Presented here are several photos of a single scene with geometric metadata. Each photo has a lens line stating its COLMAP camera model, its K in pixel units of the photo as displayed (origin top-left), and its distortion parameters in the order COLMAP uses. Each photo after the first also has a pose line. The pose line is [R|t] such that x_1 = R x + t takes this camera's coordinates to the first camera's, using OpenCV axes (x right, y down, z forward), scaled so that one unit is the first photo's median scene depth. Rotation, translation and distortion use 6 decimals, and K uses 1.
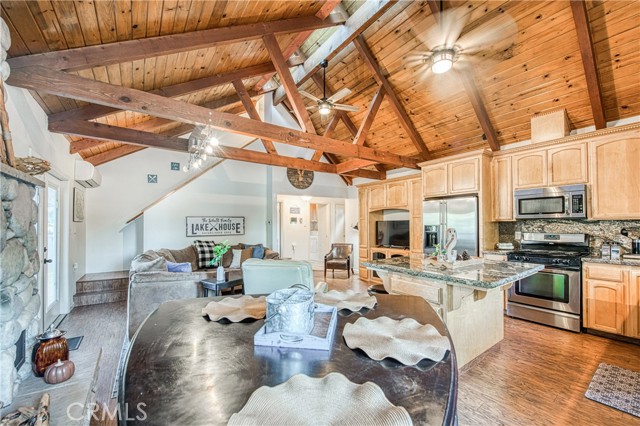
lens RADIAL K [[253.9, 0, 316.2], [0, 253.9, 221.8], [0, 0, 1]] dist [-0.000229, -0.000002]
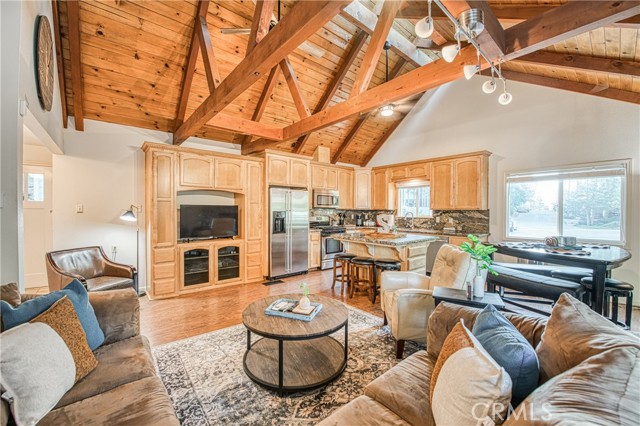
lens RADIAL K [[253.9, 0, 325.5], [0, 253.9, 211.7], [0, 0, 1]] dist [-0.000229, -0.000002]
pose [[-0.114820, -0.004773, 0.993375, -0.698940], [-0.023702, 0.999717, 0.002064, 0.007357], [-0.993104, -0.023308, -0.114901, 1.015357]]
